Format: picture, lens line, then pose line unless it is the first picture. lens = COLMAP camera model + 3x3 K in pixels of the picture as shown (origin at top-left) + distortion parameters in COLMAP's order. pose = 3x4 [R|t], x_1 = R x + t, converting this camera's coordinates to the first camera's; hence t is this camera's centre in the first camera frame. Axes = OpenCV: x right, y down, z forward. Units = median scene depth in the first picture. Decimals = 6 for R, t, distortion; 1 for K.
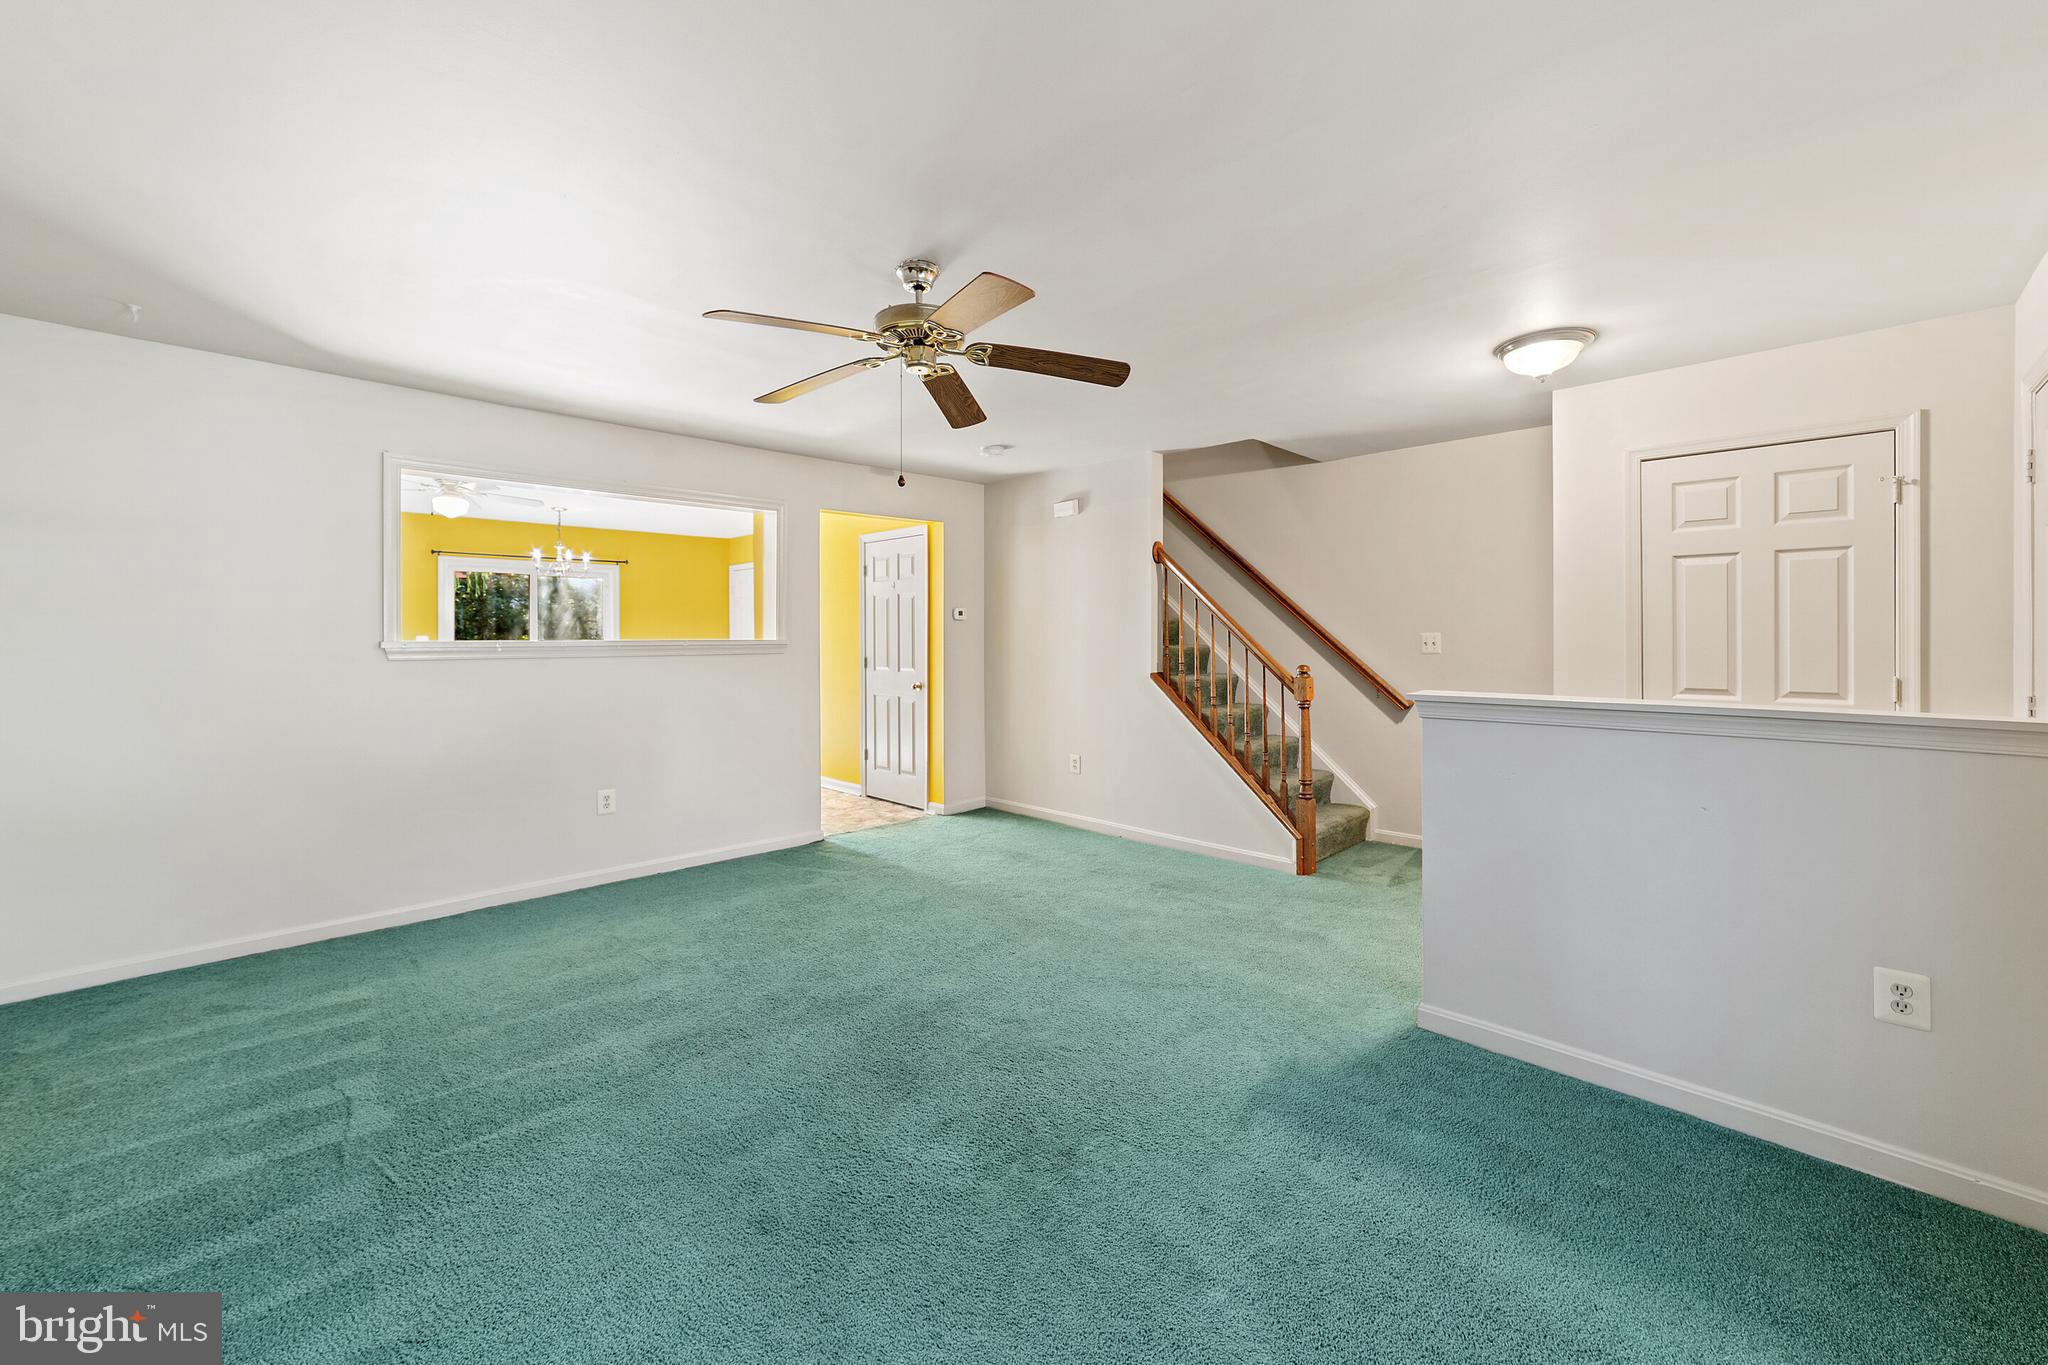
lens RADIAL K [[809.6, 0, 1034.8], [0, 809.6, 632.7], [0, 0, 1]] dist [-0.035068, 0.011237]
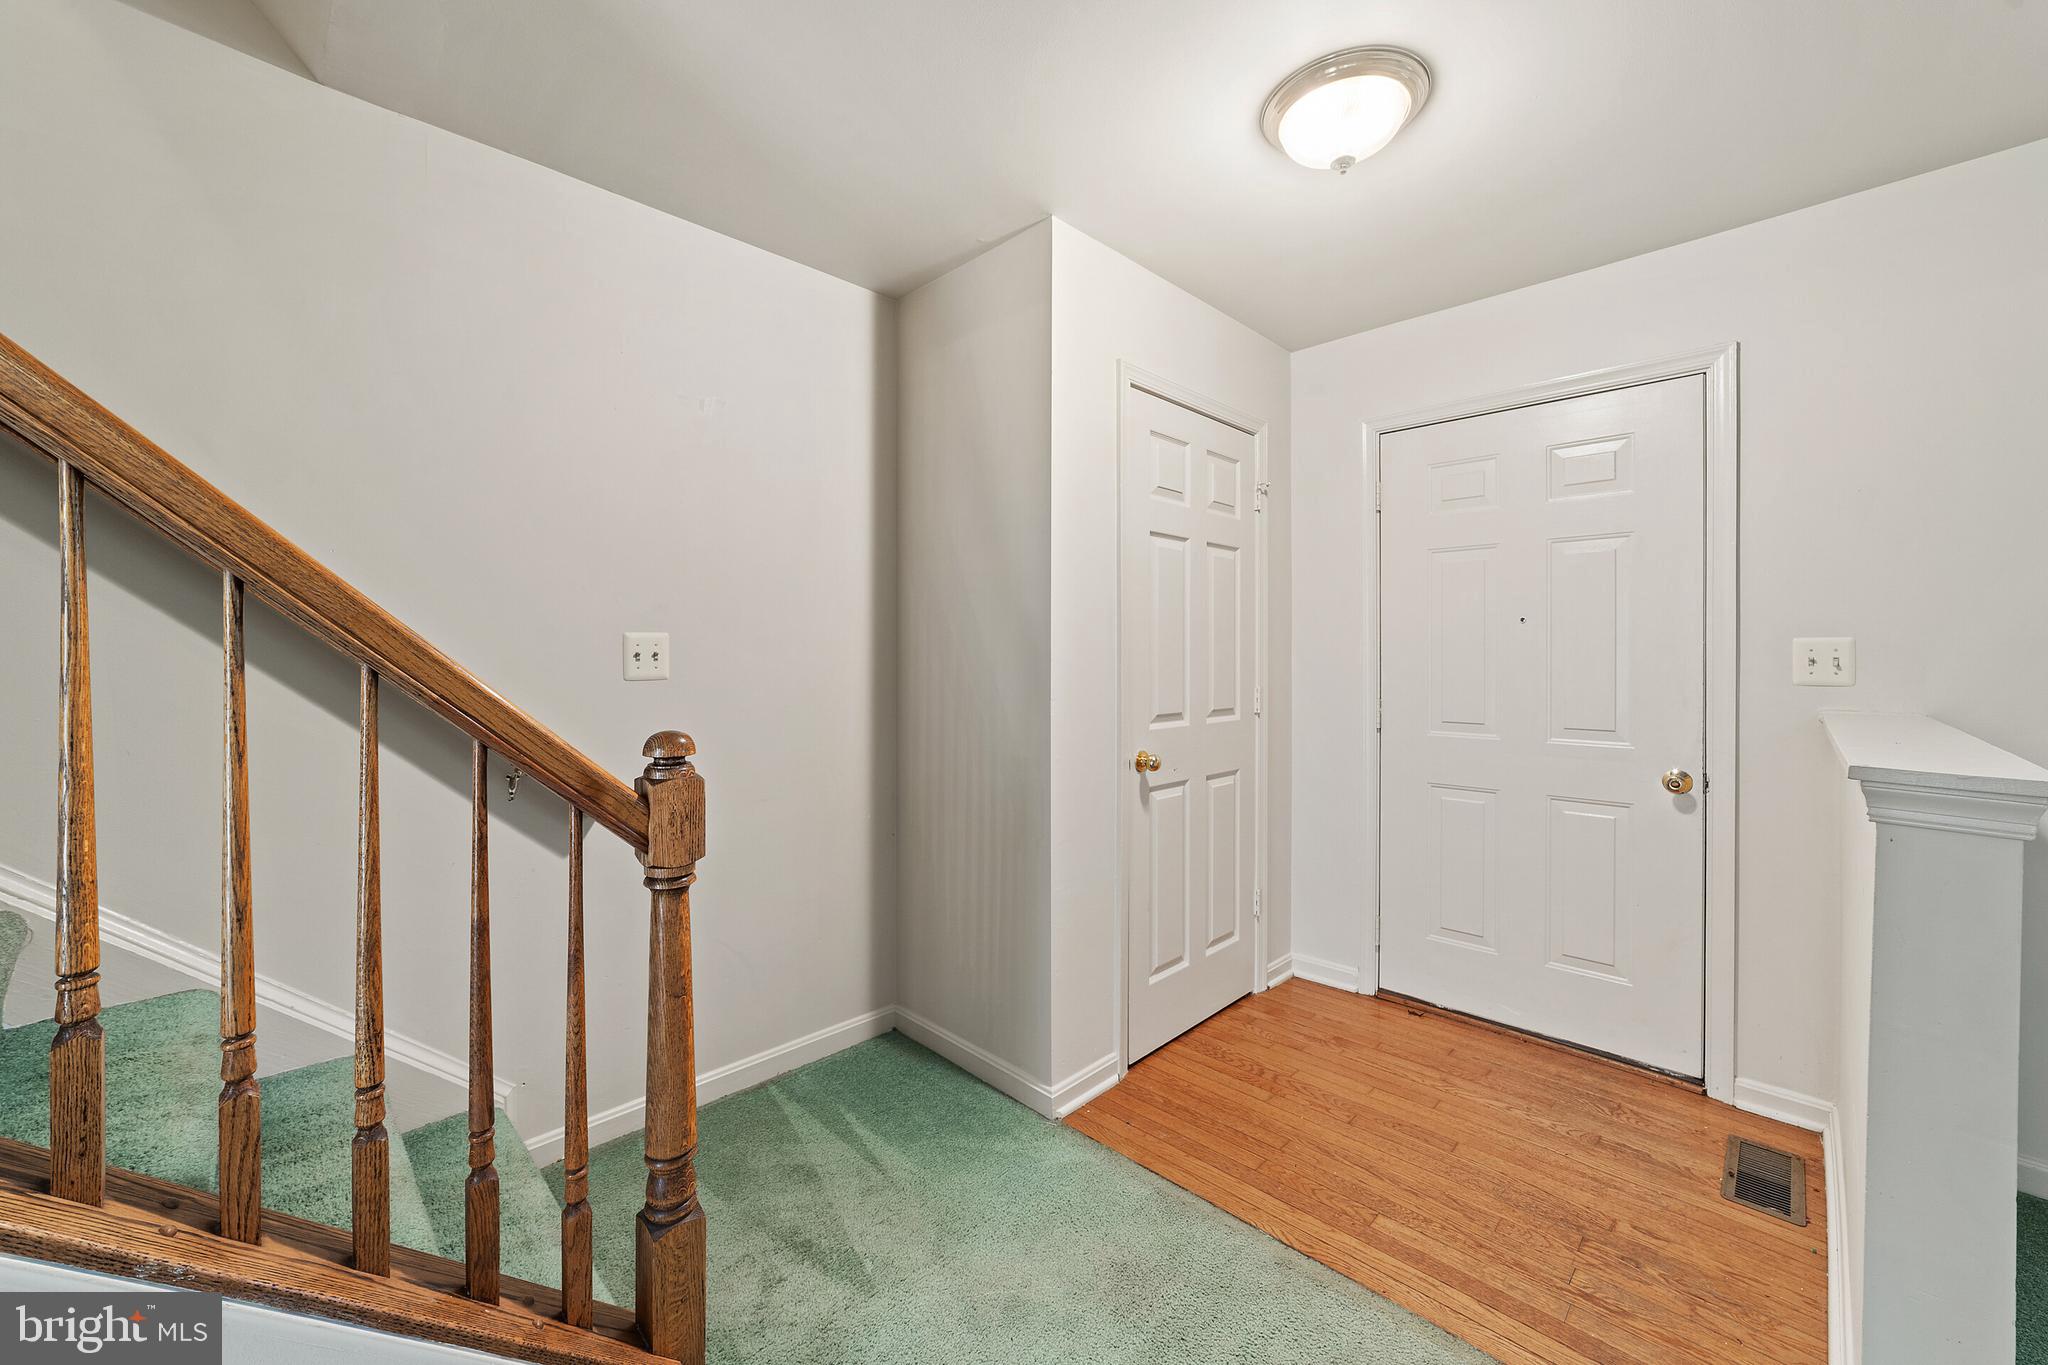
lens RADIAL K [[798.8, 0, 1023.0], [0, 798.8, 648.4], [0, 0, 1]] dist [-0.031017, 0.010877]
pose [[0.011198, 0.011110, 0.999876, 0.074294], [-0.005712, 0.999923, -0.011047, 0.015019], [-0.999921, -0.005588, 0.011261, 0.915066]]
